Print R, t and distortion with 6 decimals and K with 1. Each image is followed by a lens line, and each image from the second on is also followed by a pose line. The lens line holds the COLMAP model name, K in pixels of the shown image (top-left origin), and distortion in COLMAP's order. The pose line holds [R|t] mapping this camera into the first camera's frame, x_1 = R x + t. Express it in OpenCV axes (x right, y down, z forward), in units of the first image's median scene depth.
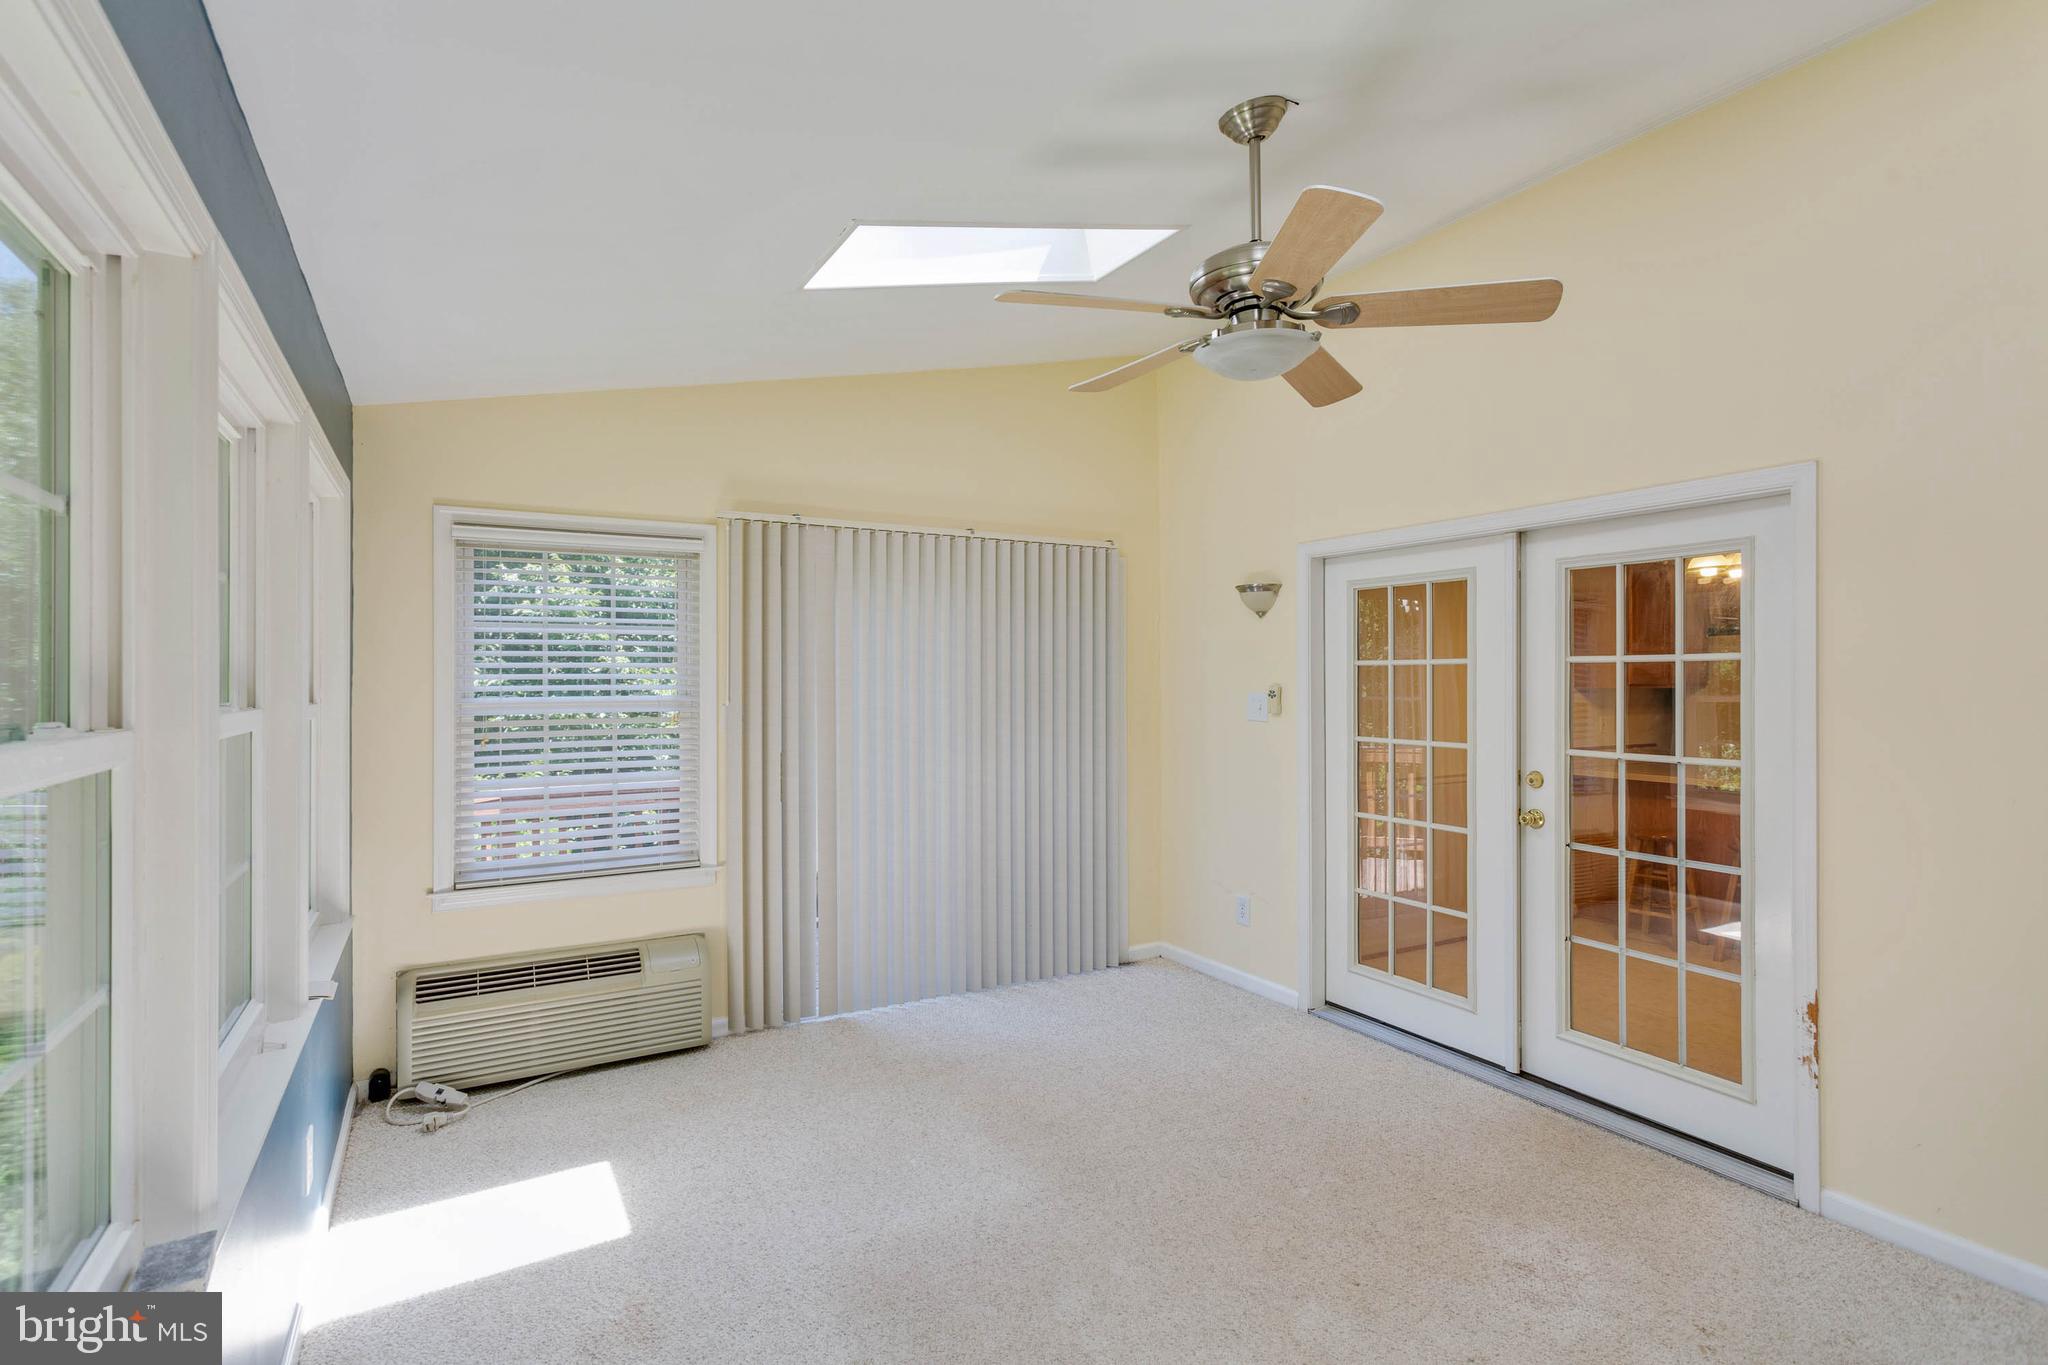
lens RADIAL K [[961.0, 0, 991.5], [0, 961.0, 684.8], [0, 0, 1]] dist [0.001122, 0.000136]
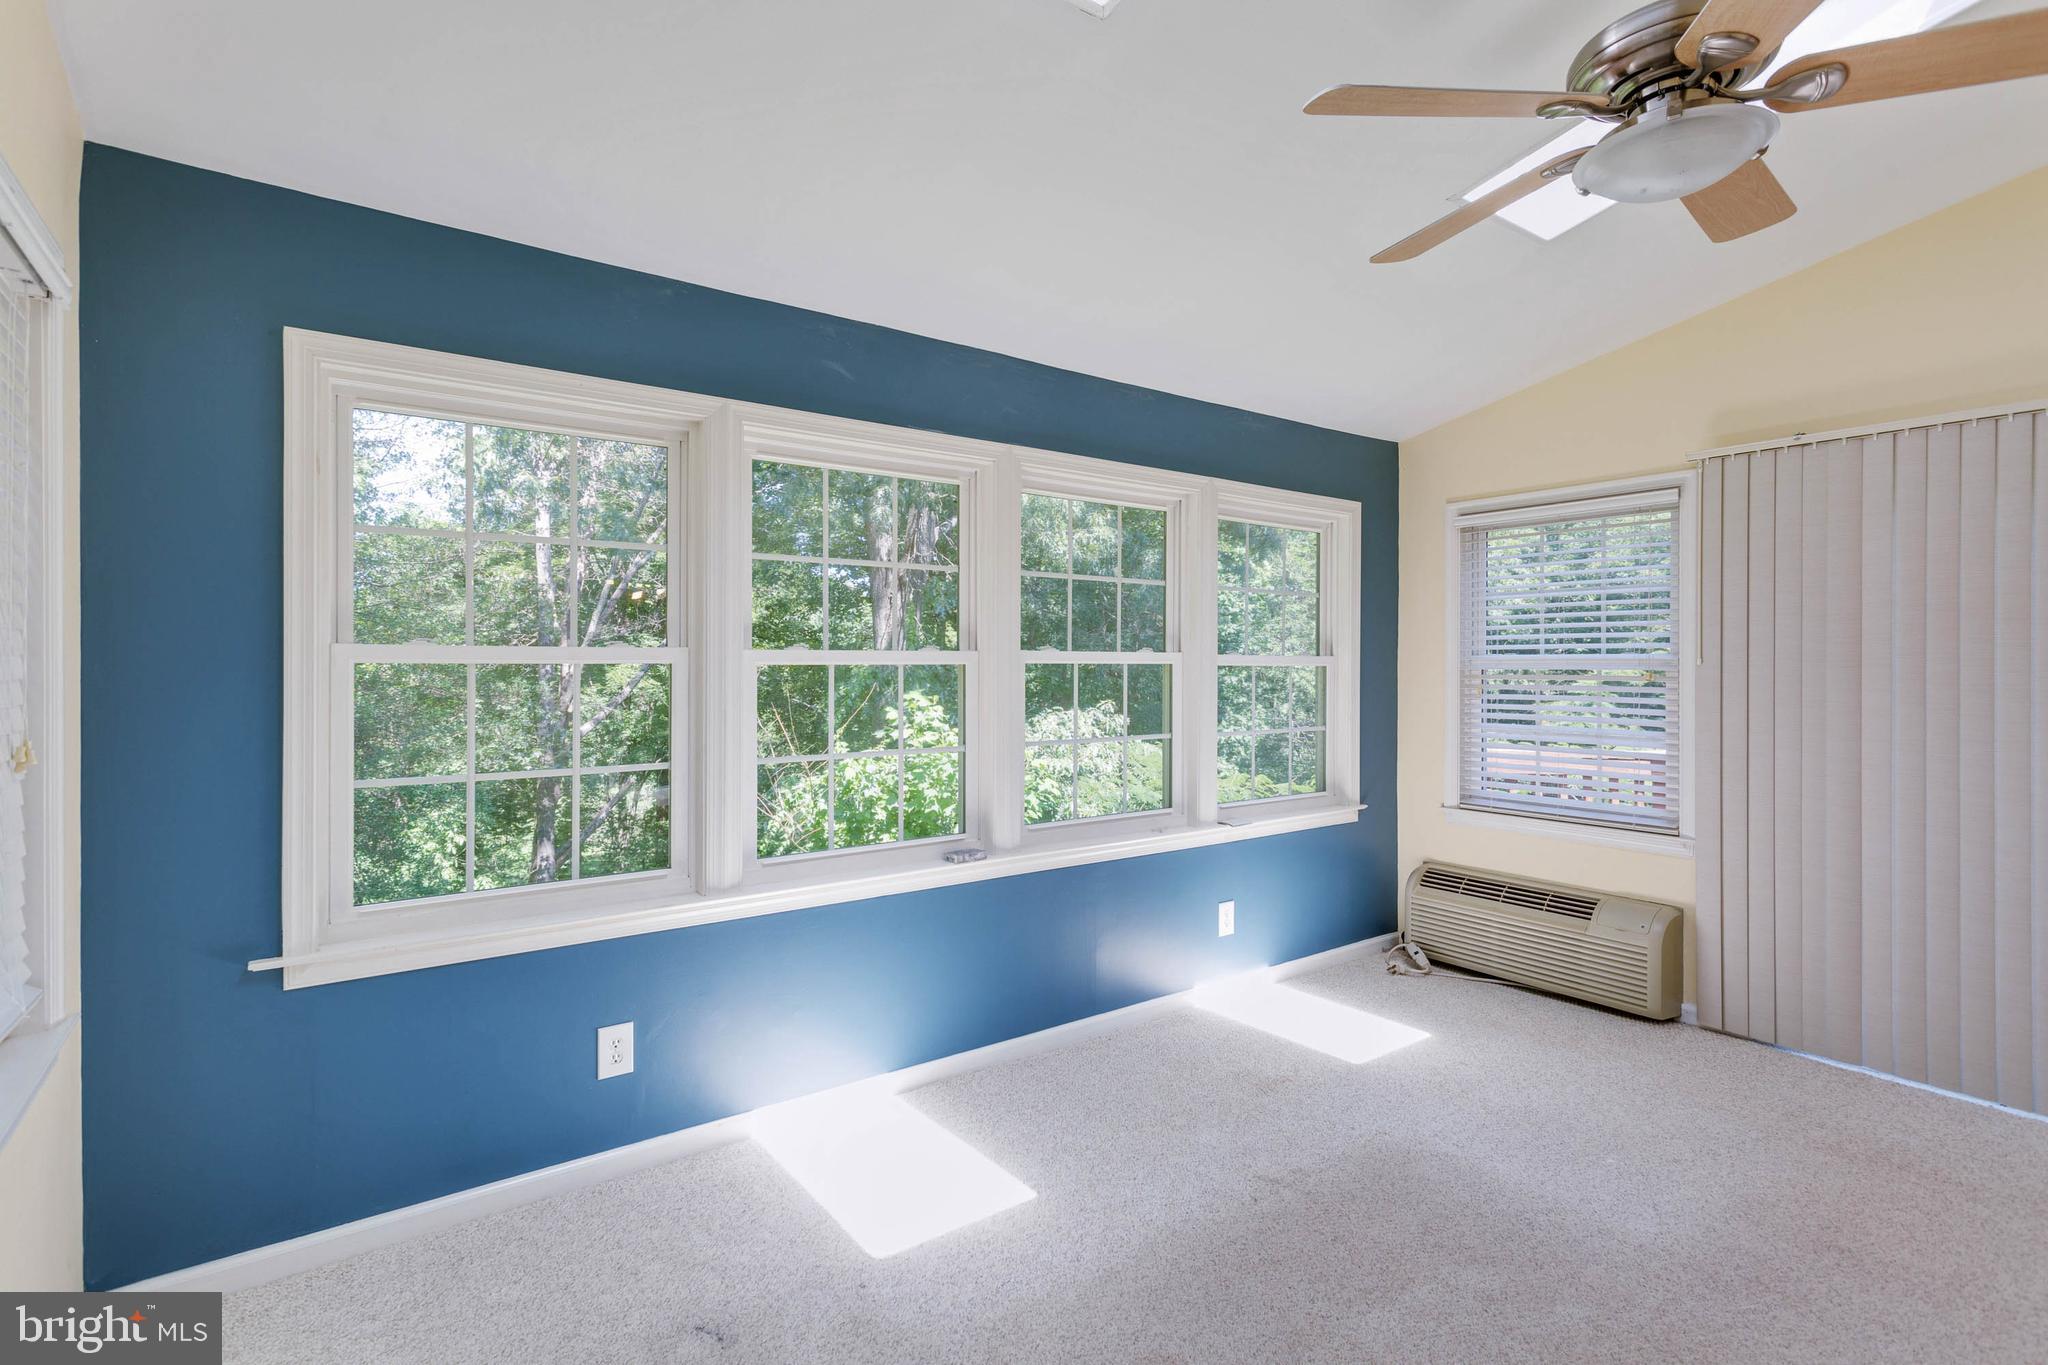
lens RADIAL K [[979.8, 0, 999.3], [0, 979.8, 647.4], [0, 0, 1]] dist [0.001160, 0.000412]
pose [[0.111220, -0.001773, -0.993794, 0.641576], [0.006728, 0.999977, -0.001032, 0.001621], [0.993773, -0.006571, 0.111230, 0.262018]]
